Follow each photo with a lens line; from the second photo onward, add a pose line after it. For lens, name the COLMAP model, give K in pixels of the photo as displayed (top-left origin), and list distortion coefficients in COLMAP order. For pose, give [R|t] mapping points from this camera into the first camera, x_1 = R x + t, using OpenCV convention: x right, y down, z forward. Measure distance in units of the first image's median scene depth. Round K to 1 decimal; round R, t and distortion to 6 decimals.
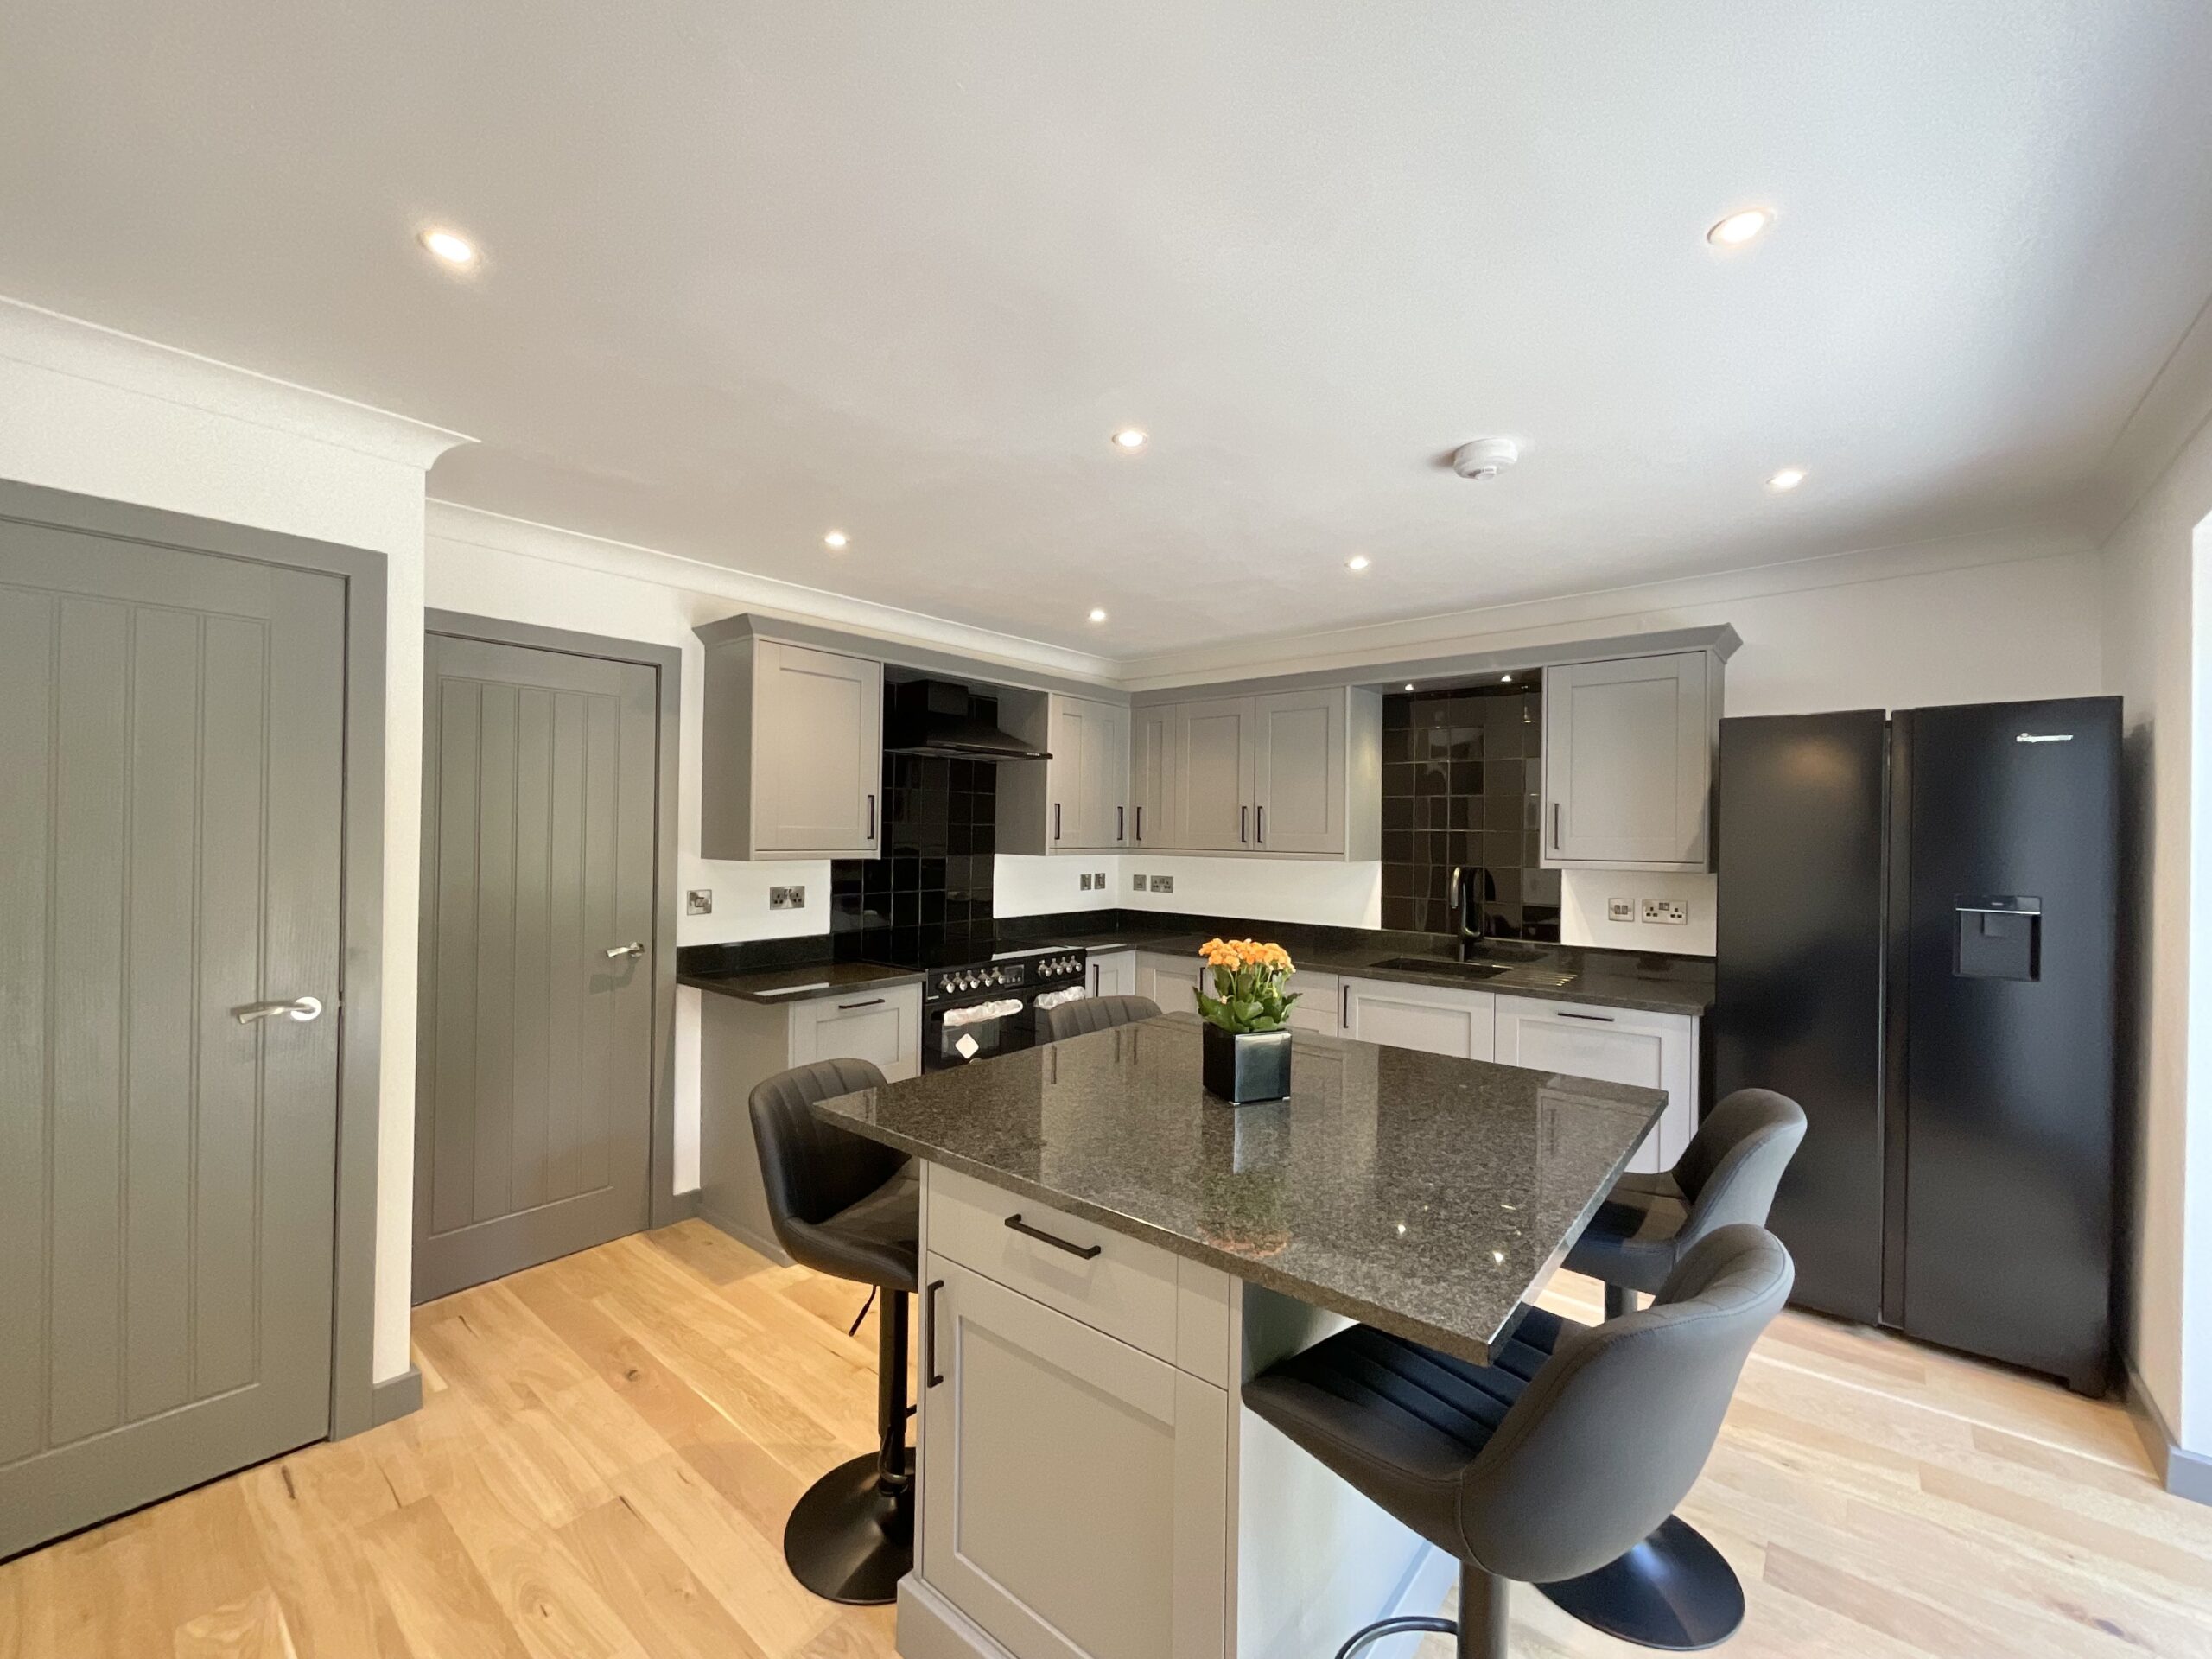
lens RADIAL K [[907.7, 0, 1106.3], [0, 907.7, 828.7], [0, 0, 1]] dist [0.000947, 0.000955]
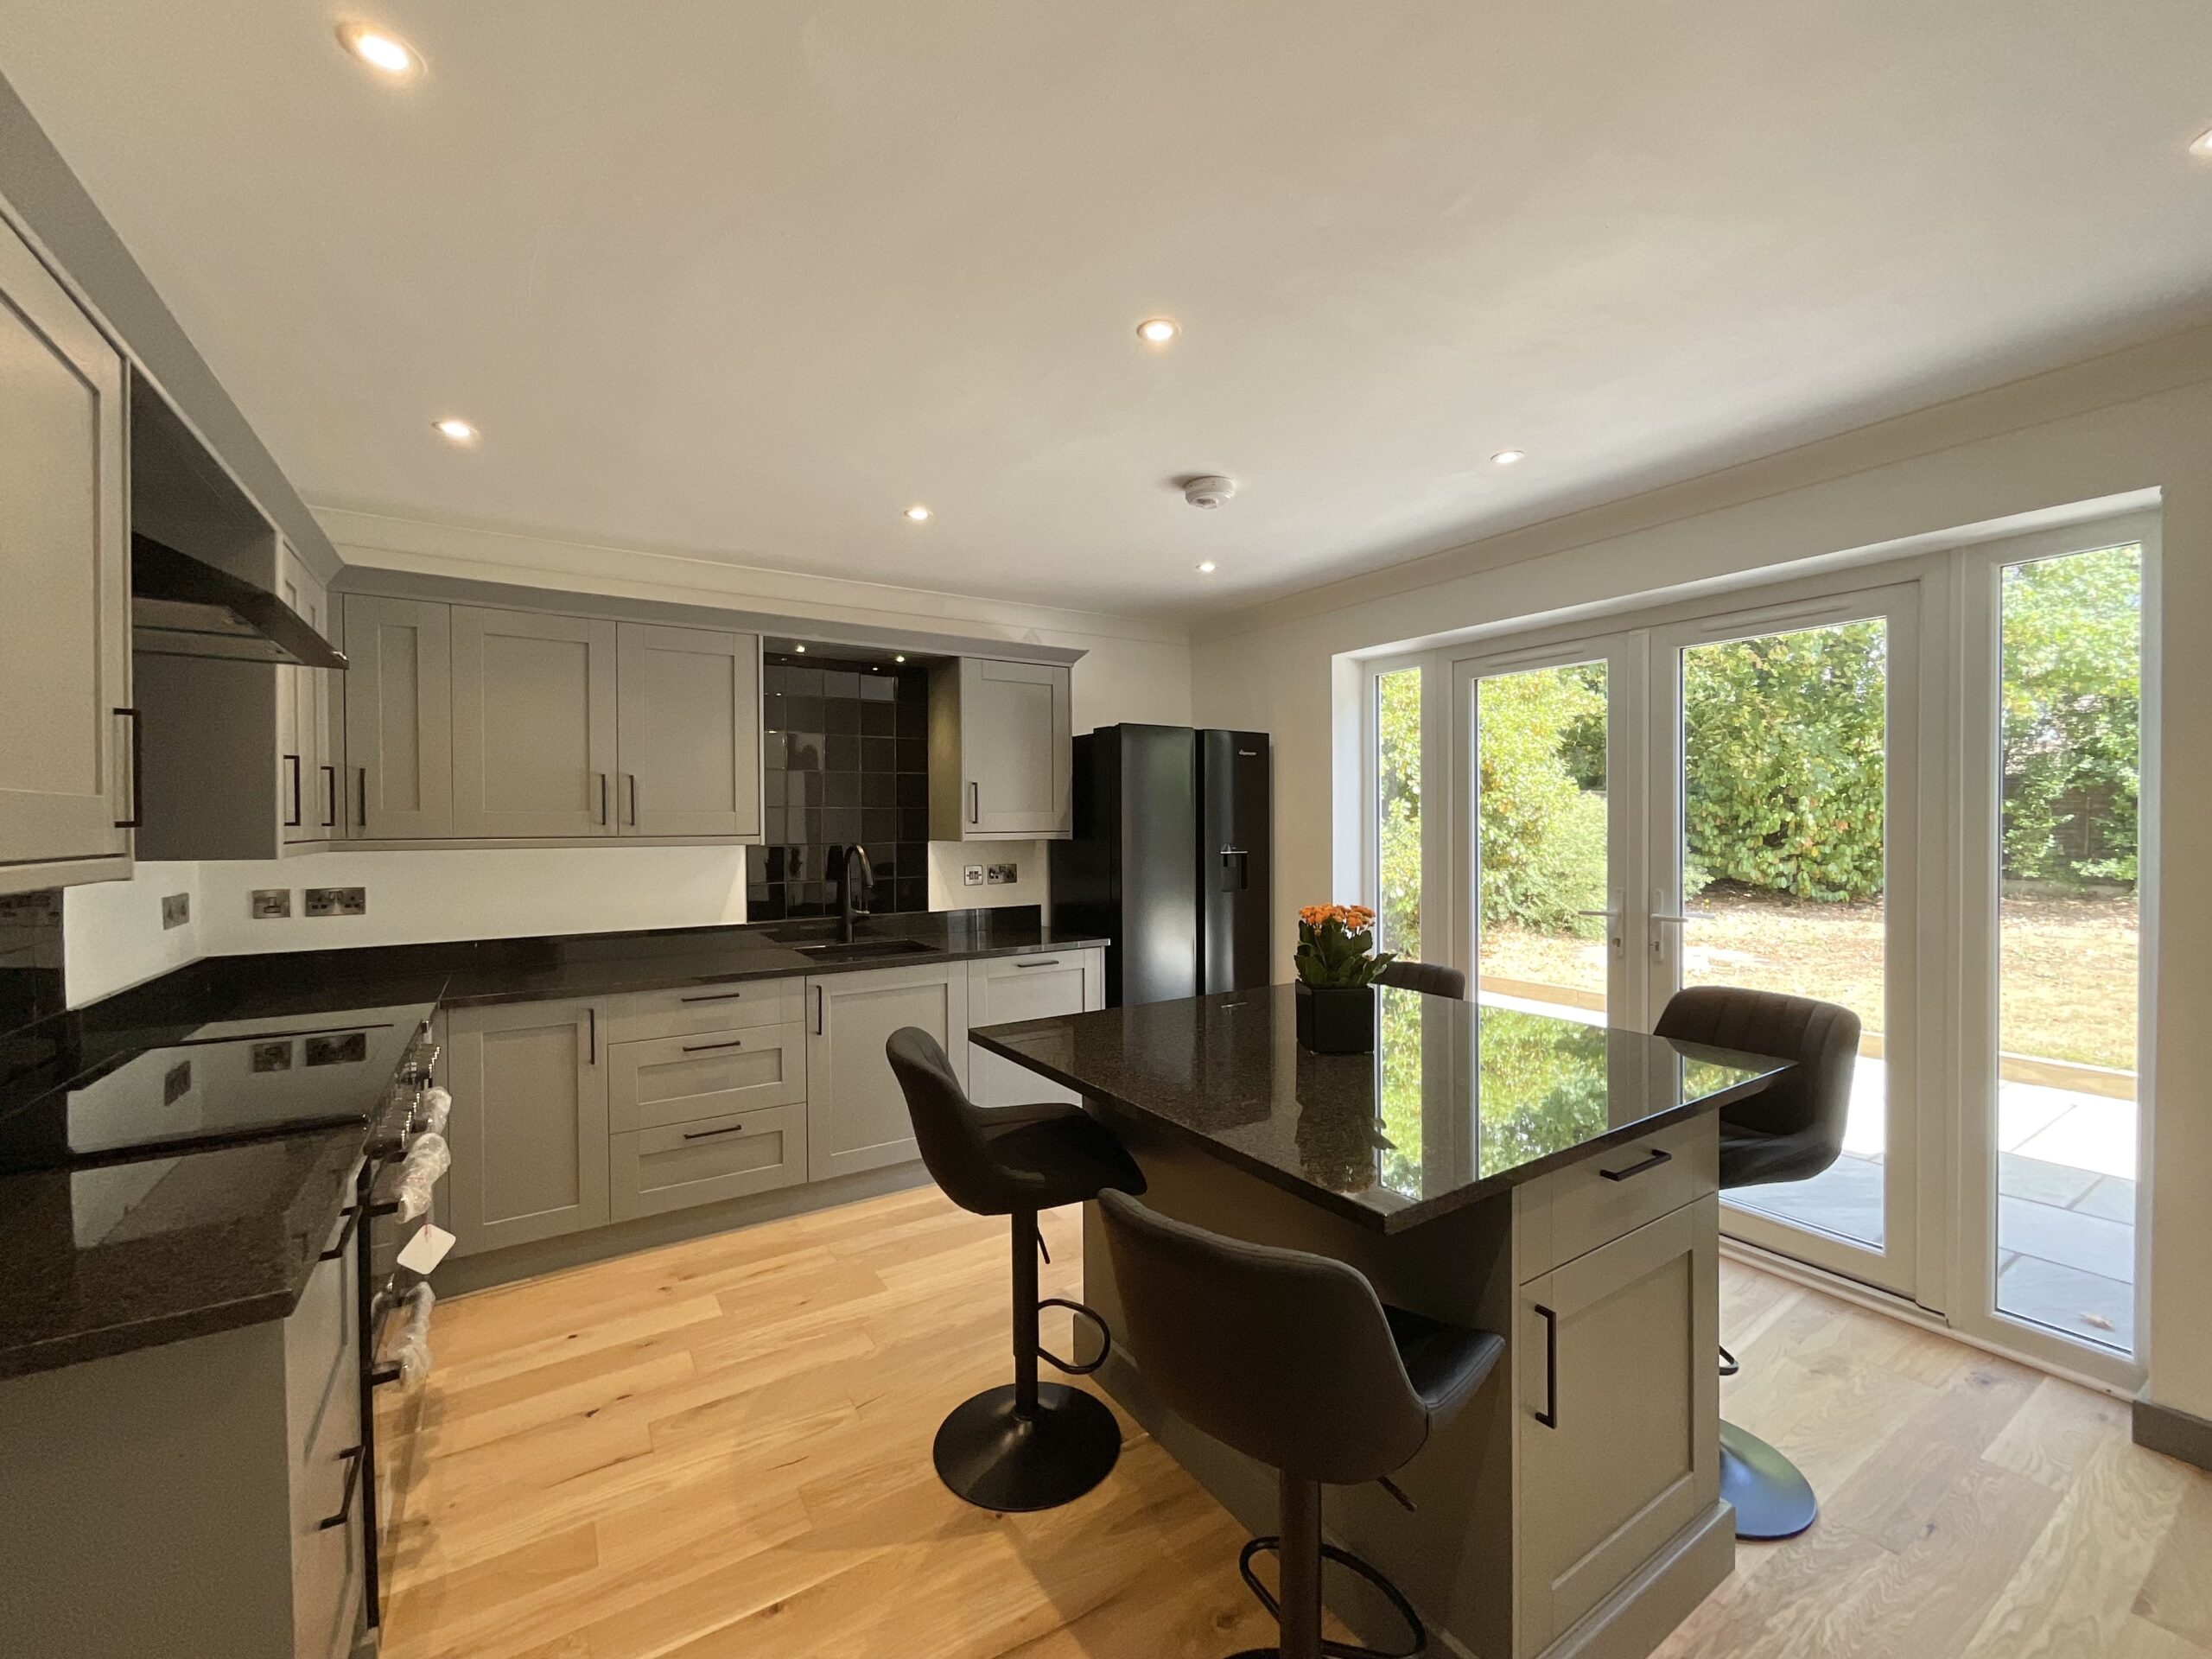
lens RADIAL K [[907.7, 0, 1117.7], [0, 907.7, 836.1], [0, 0, 1]] dist [0.000947, 0.000955]
pose [[0.290074, -0.031540, 0.956484, -0.426358], [0.003469, 0.999485, 0.031906, 0.002311], [-0.956998, -0.005937, 0.290034, 0.422588]]
